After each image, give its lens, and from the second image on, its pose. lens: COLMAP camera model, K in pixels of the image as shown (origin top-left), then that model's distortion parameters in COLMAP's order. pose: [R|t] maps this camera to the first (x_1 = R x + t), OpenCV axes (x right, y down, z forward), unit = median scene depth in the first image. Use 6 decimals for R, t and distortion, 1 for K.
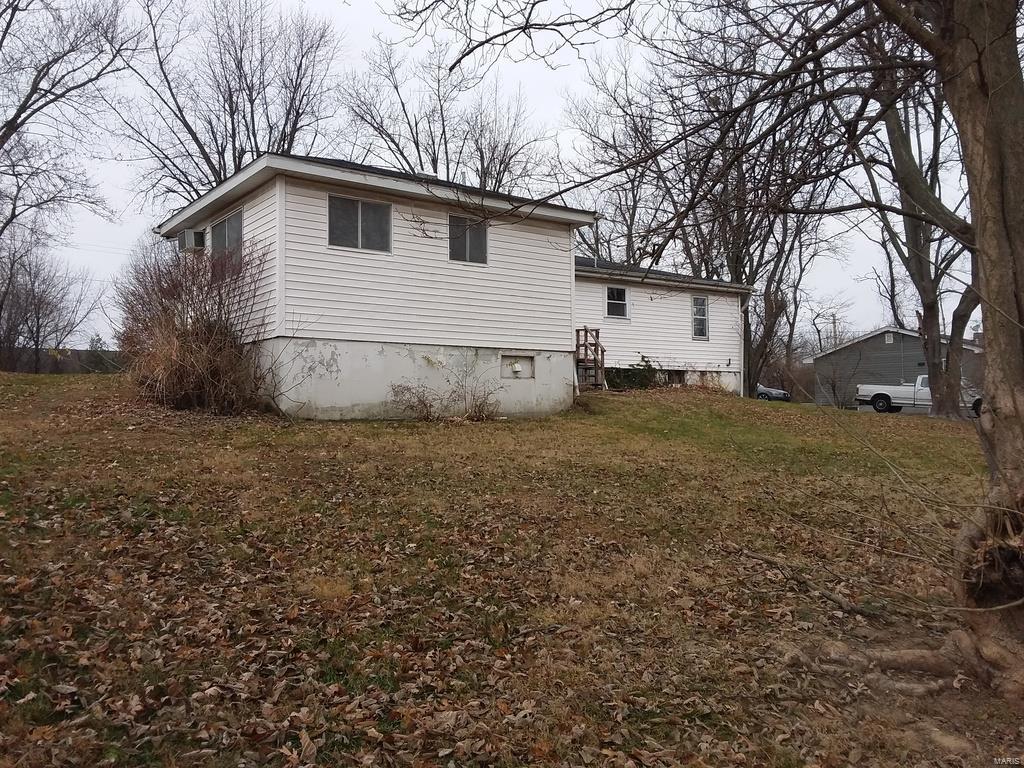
lens RADIAL K [[819.2, 0, 493.0], [0, 819.2, 361.1], [0, 0, 1]] dist [0.106031, -0.147730]
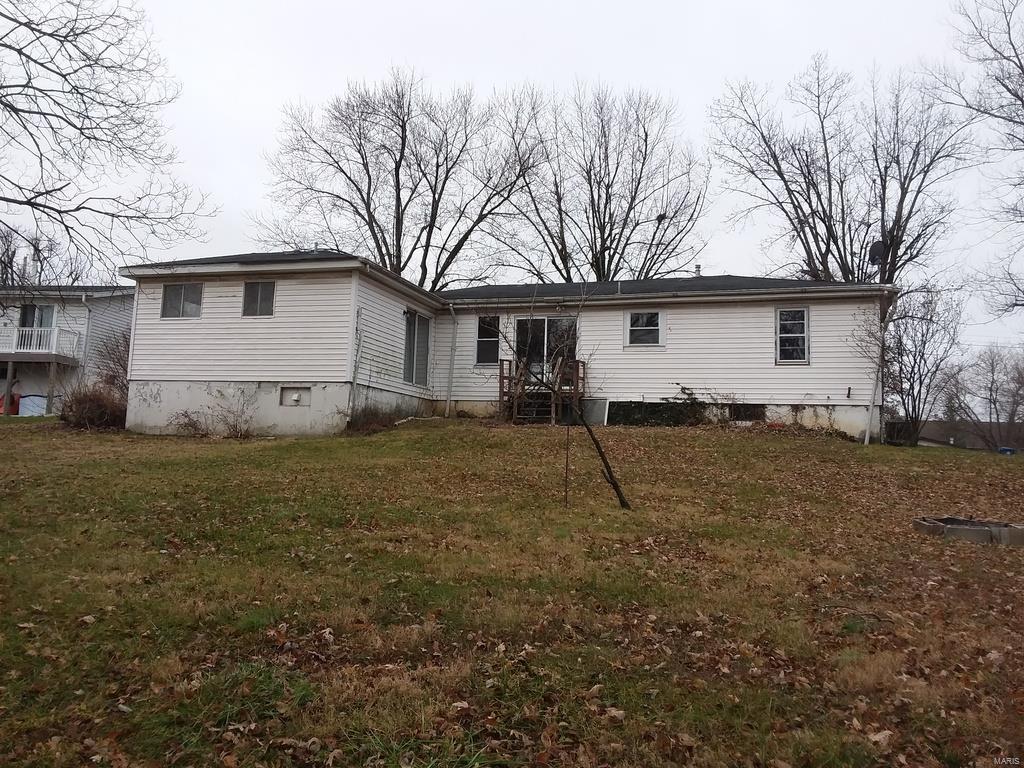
lens RADIAL K [[819.2, 0, 493.0], [0, 819.2, 361.1], [0, 0, 1]] dist [0.106031, -0.147730]
pose [[0.581814, -0.074064, -0.809943, 1.192554], [0.004161, 0.996103, -0.088098, 0.063886], [0.813311, 0.047887, 0.579855, 0.537877]]
